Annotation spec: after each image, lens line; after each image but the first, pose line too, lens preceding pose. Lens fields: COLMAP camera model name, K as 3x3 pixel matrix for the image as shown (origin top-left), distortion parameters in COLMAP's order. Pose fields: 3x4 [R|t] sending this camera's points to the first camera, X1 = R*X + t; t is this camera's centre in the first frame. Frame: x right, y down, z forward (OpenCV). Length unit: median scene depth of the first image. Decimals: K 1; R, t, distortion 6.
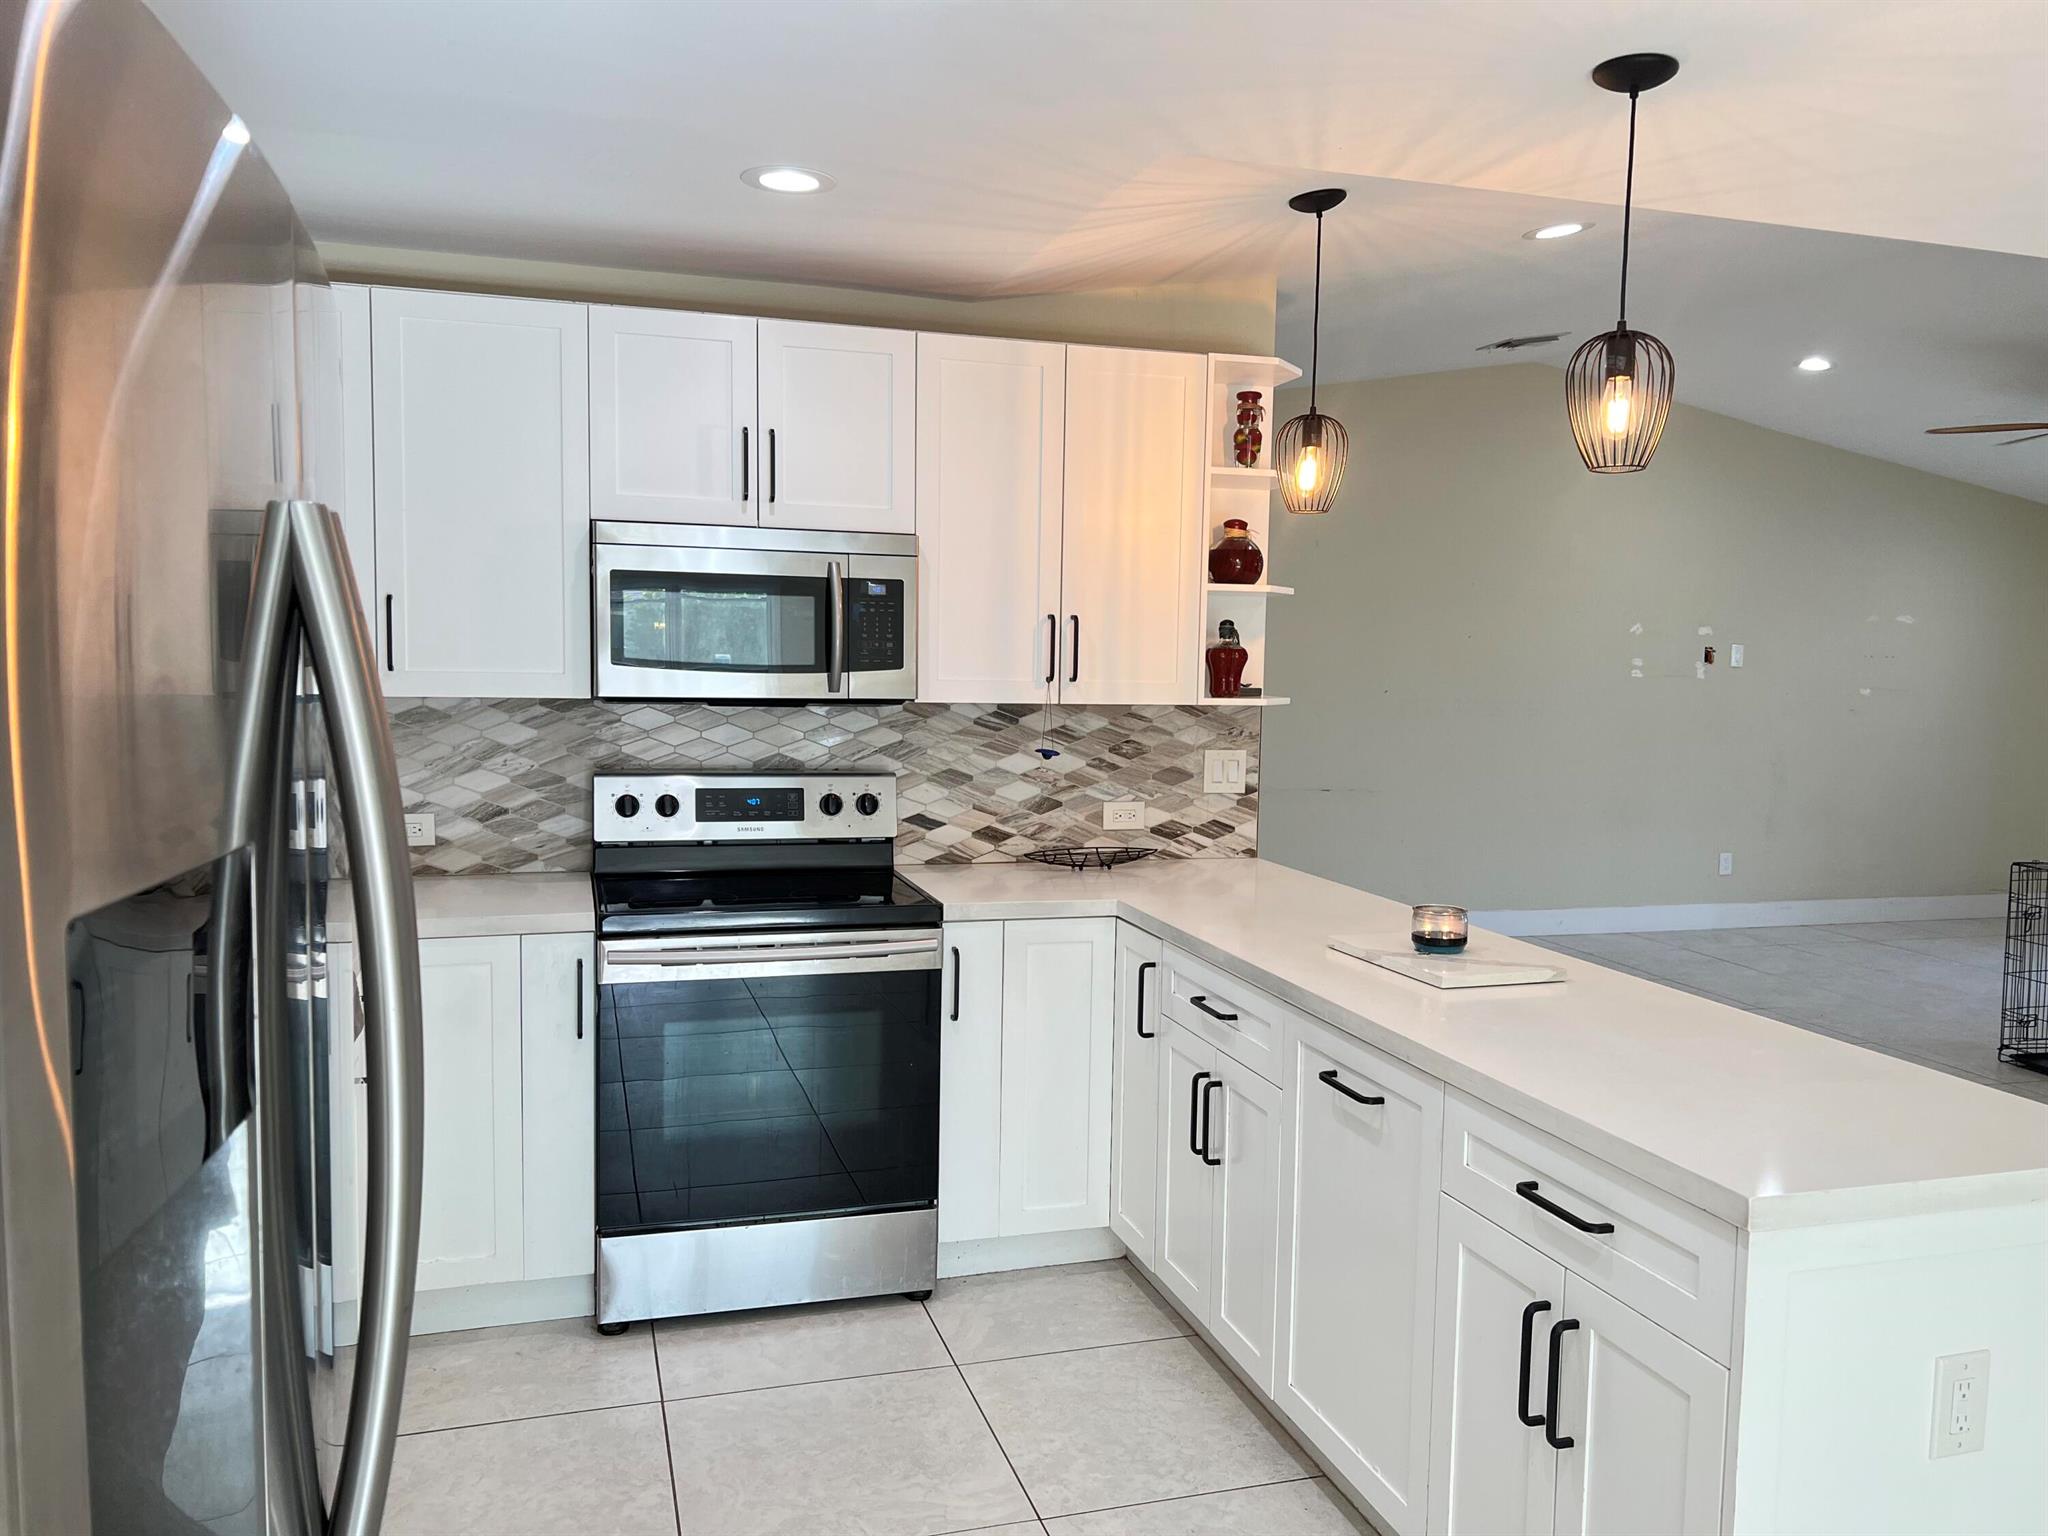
lens RADIAL K [[1536.6, 0, 1043.6], [0, 1536.6, 783.6], [0, 0, 1]] dist [0.071096, -0.094081]
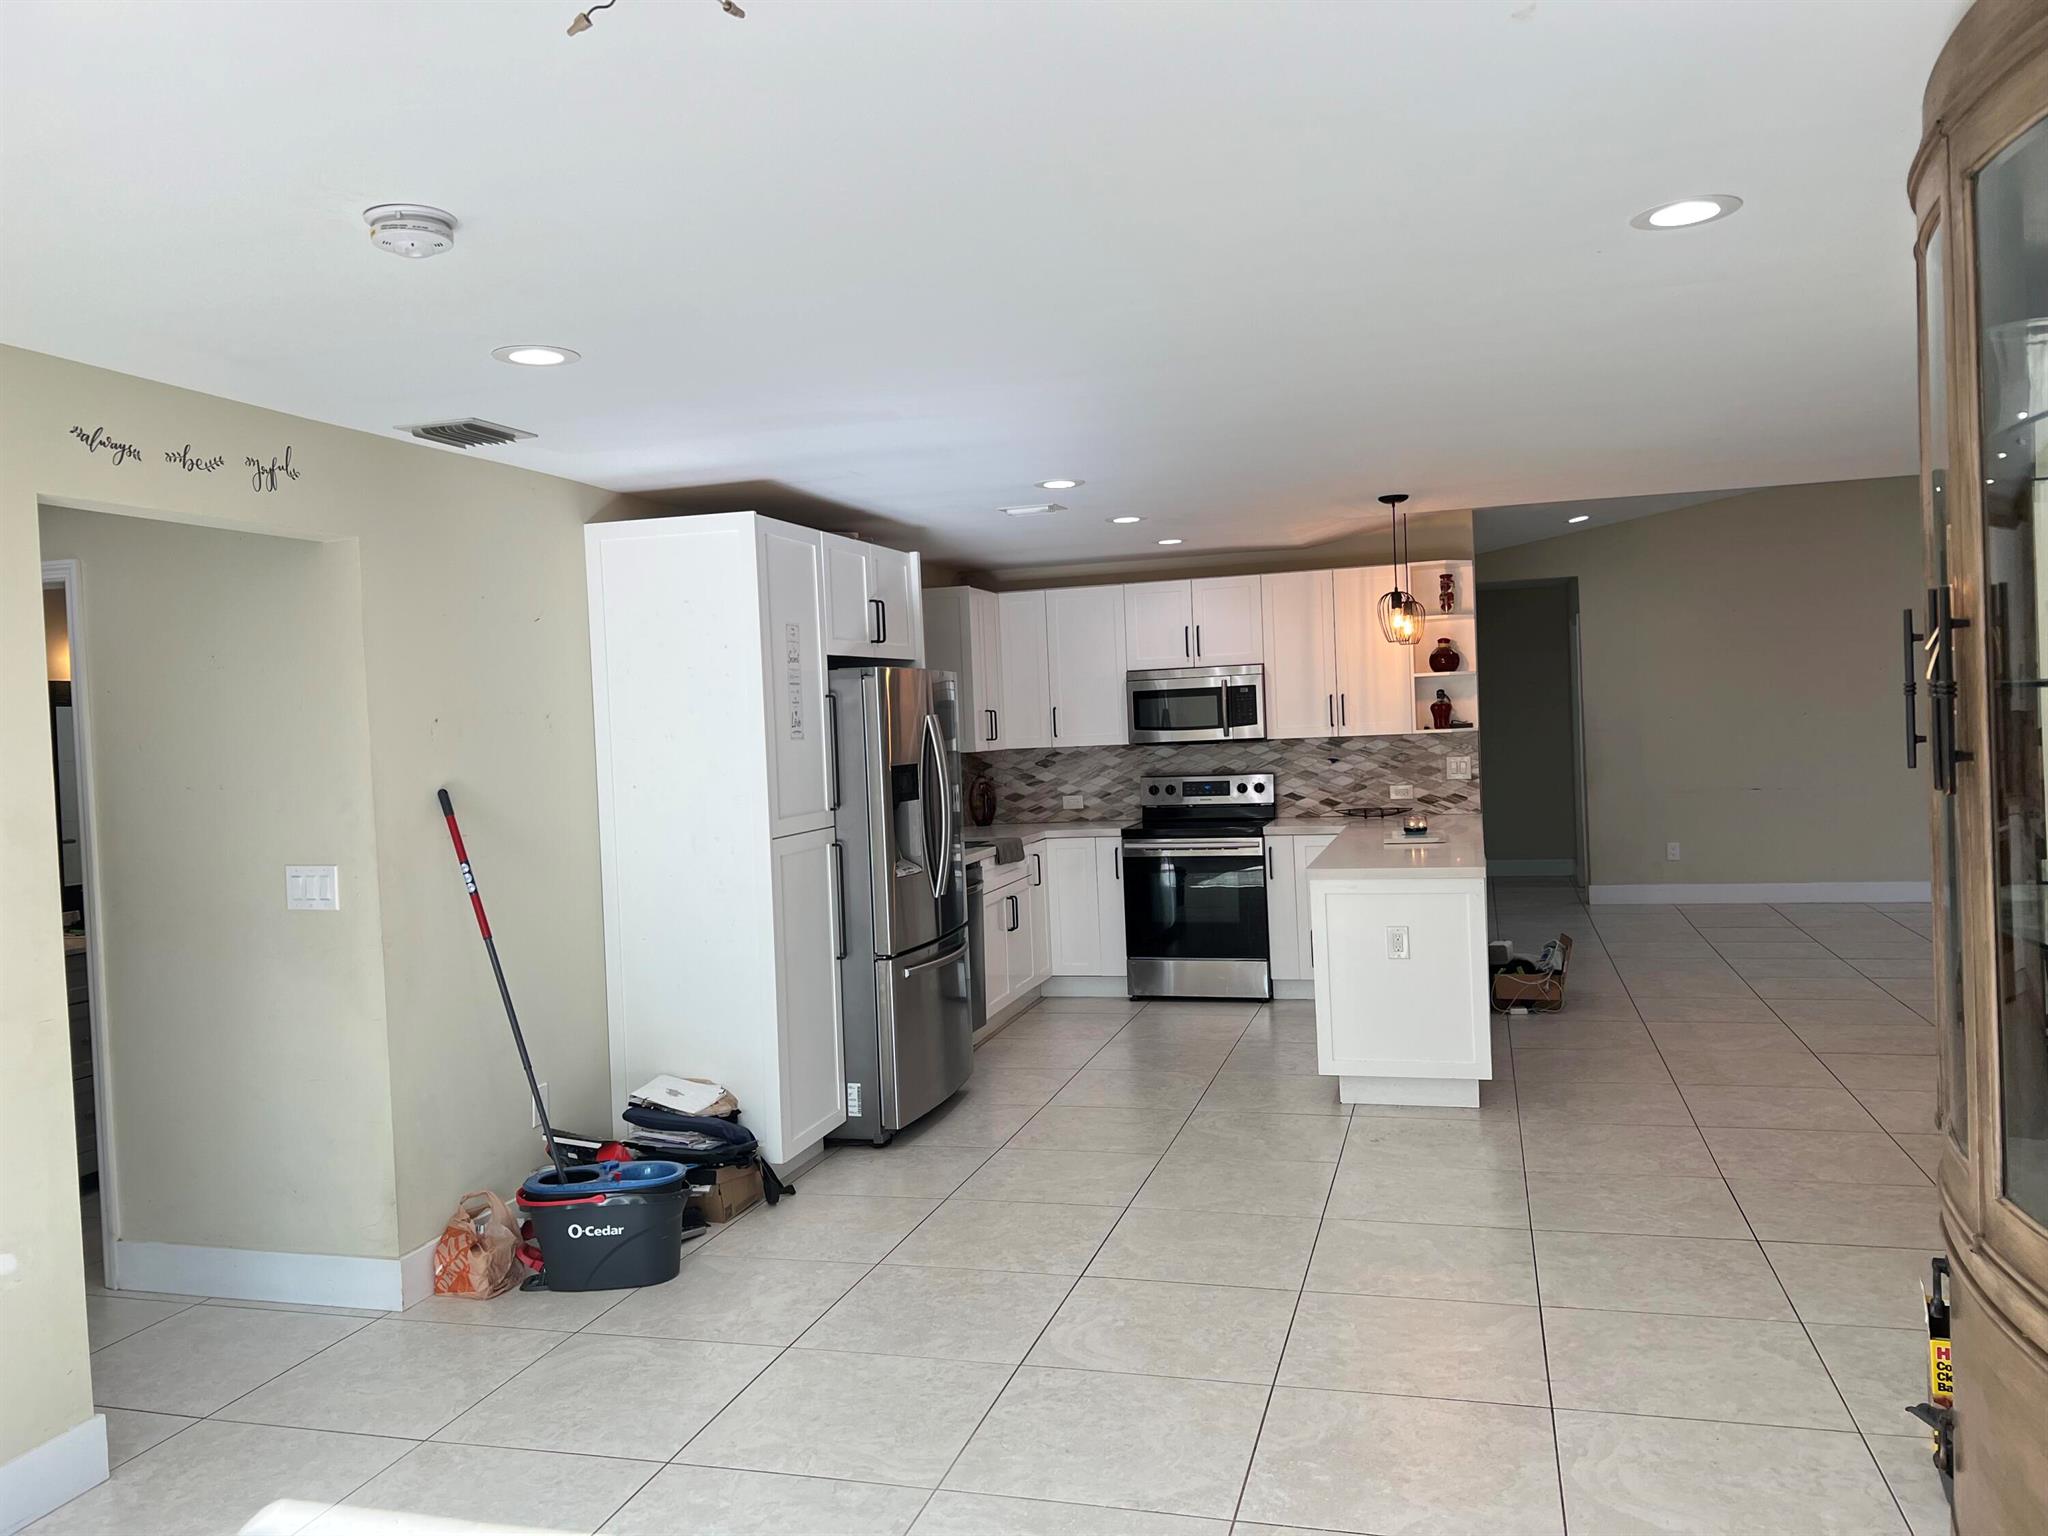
lens RADIAL K [[1536.6, 0, 1027.7], [0, 1536.6, 735.0], [0, 0, 1]] dist [0.071096, -0.094081]
pose [[0.835776, -0.048533, -0.546921, 0.819906], [0.012743, 0.997532, -0.069047, 0.087546], [0.548922, 0.050739, 0.834332, -1.007354]]
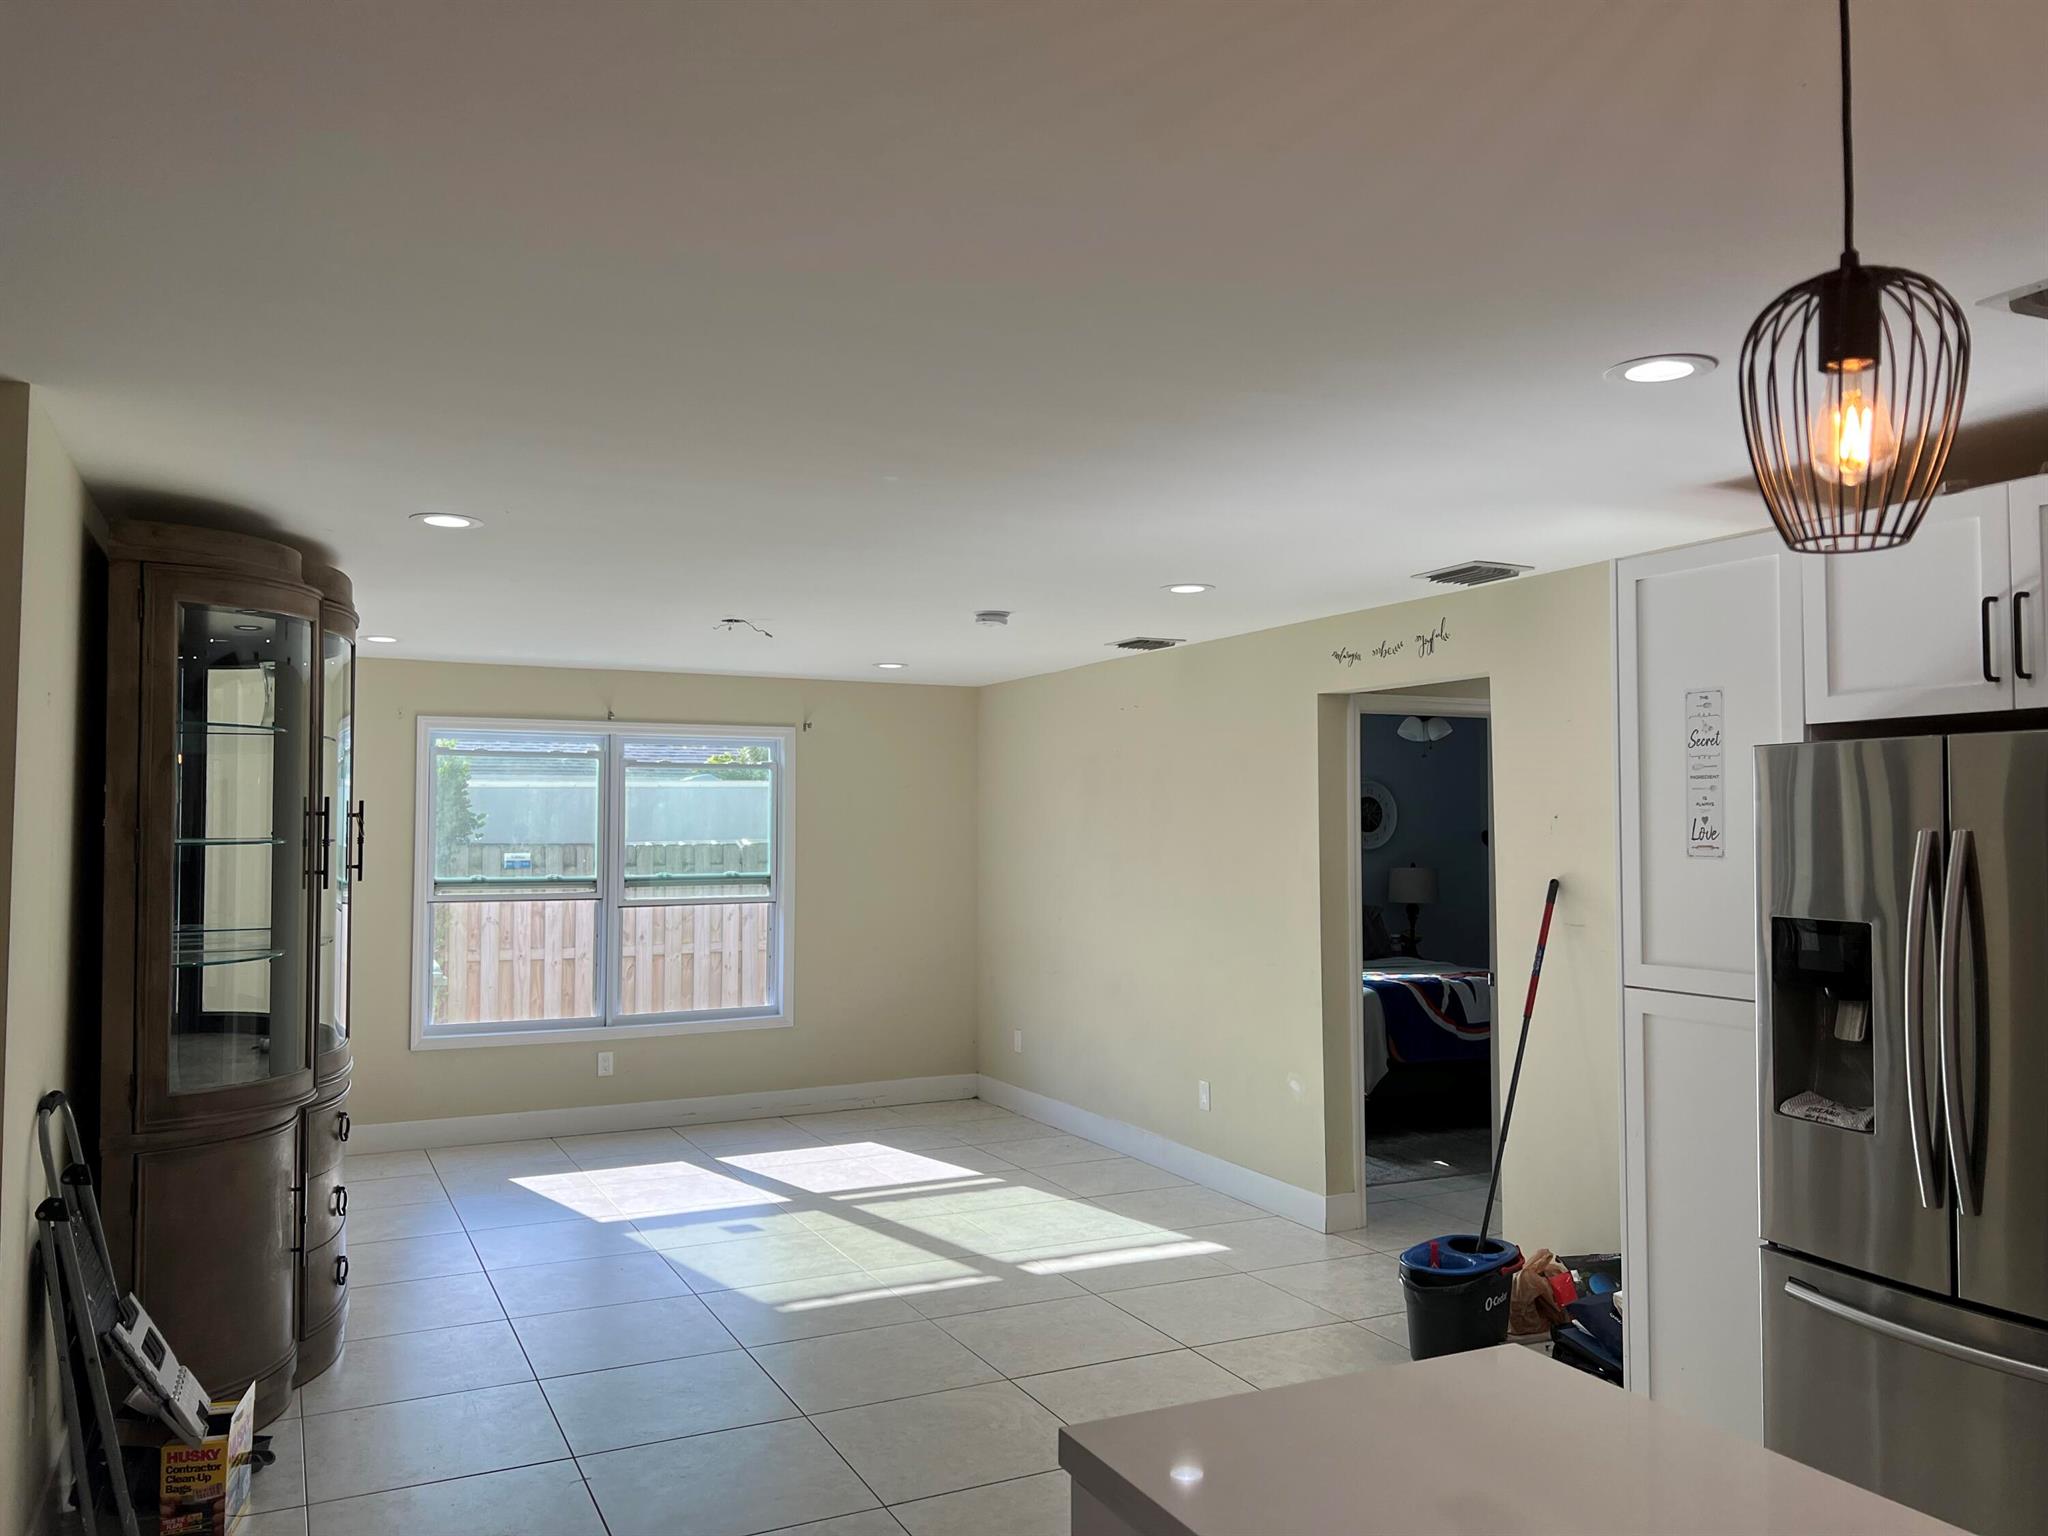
lens RADIAL K [[1536.6, 0, 1047.5], [0, 1536.6, 774.1], [0, 0, 1]] dist [0.071096, -0.094081]
pose [[-0.985468, -0.025190, -0.167983, 0.448278], [-0.033385, 0.998377, 0.046145, -0.090747], [0.166548, 0.051082, -0.984709, 0.919865]]
